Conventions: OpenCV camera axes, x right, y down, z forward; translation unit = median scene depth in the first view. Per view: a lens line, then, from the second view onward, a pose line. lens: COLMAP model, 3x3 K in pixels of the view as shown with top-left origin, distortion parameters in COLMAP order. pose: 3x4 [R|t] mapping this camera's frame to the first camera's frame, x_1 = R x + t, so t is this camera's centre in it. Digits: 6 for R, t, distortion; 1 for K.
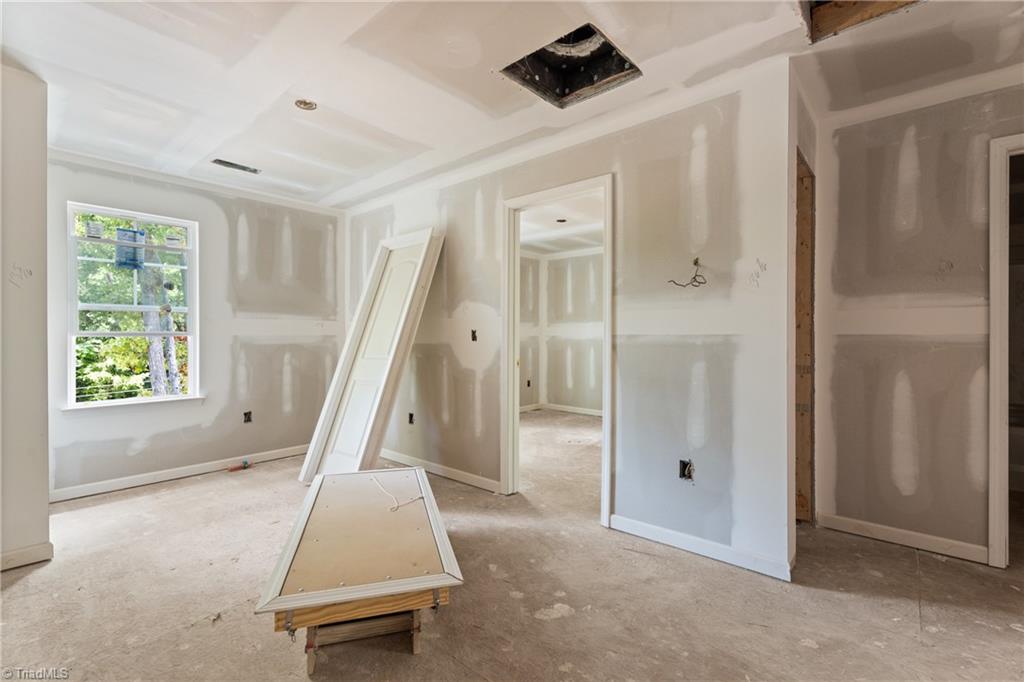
lens RADIAL K [[456.9, 0, 509.2], [0, 456.9, 341.0], [0, 0, 1]] dist [0.004234, -0.002601]
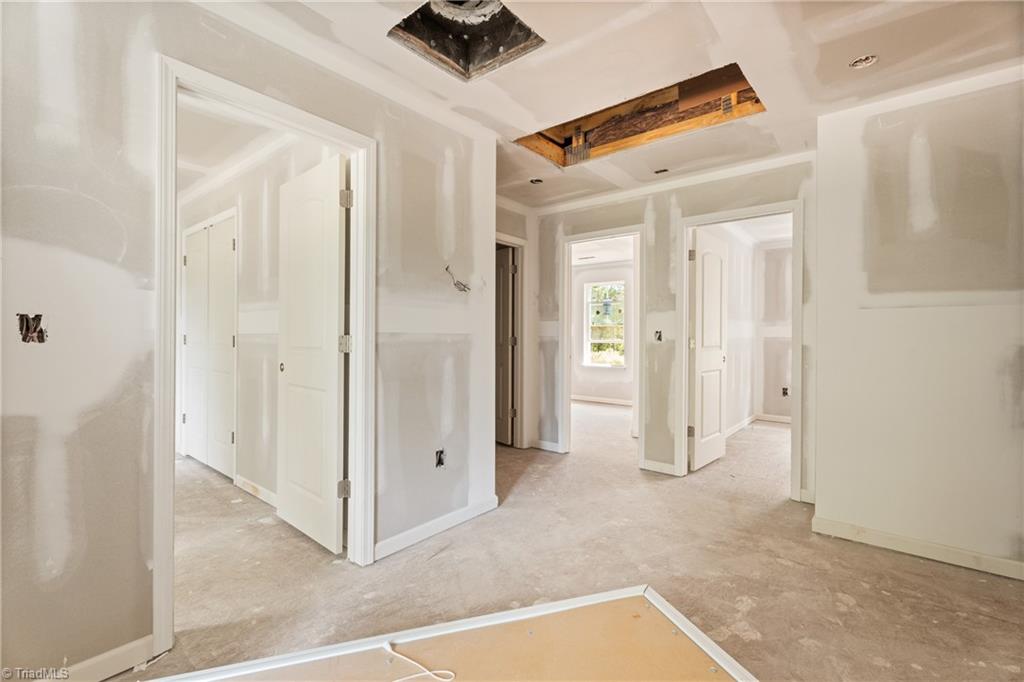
lens RADIAL K [[456.9, 0, 510.4], [0, 456.9, 340.5], [0, 0, 1]] dist [0.004234, -0.002601]
pose [[-0.039112, -0.008140, 0.999202, -0.640651], [0.001584, 0.999965, 0.008208, -0.004679], [-0.999234, 0.001903, -0.039098, 0.801020]]
